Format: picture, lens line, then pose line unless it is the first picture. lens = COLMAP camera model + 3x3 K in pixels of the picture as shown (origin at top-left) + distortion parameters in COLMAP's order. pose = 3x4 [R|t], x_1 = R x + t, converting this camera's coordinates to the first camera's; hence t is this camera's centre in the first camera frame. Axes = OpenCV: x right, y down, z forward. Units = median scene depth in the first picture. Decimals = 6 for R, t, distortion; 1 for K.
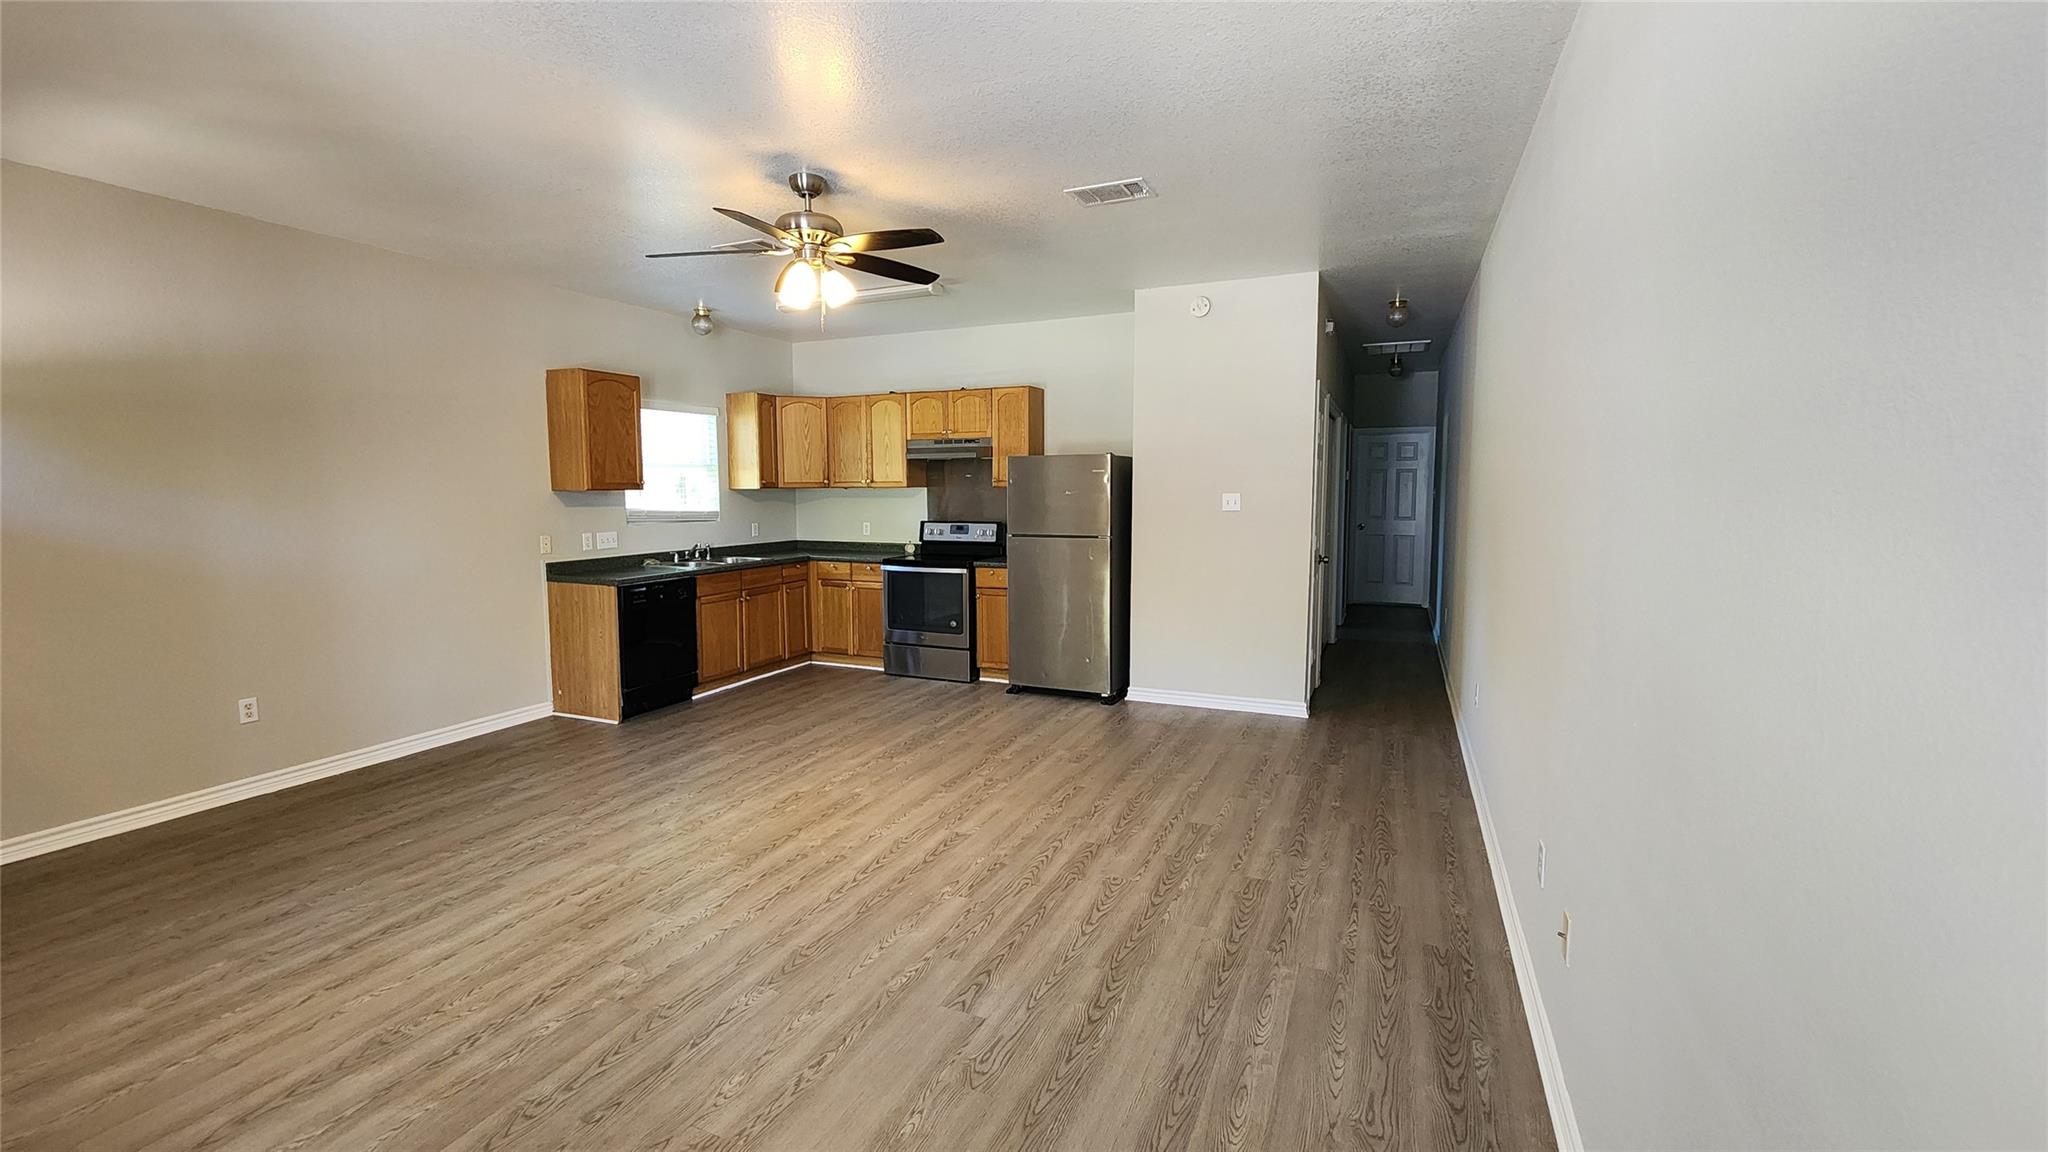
lens RADIAL K [[838.0, 0, 1018.9], [0, 838.0, 564.4], [0, 0, 1]] dist [-0.000131, 0.000160]
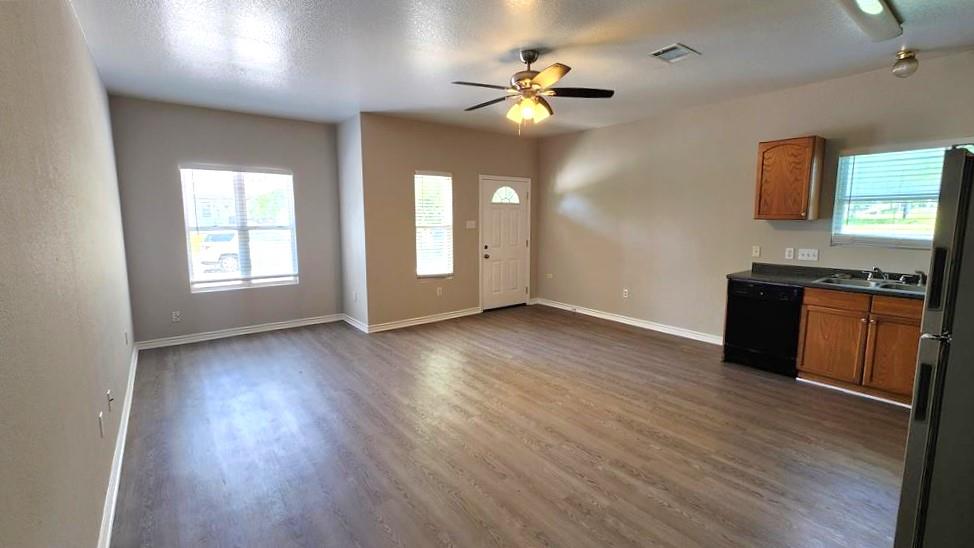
lens RADIAL K [[419.5, 0, 488.5], [0, 419.5, 267.8], [0, 0, 1]] dist [0.001106, 0.000297]
pose [[-0.470923, 0.113183, -0.874884, 0.578920], [-0.075794, 0.982877, 0.167951, -0.124668], [0.878912, 0.145403, -0.454281, 1.231685]]
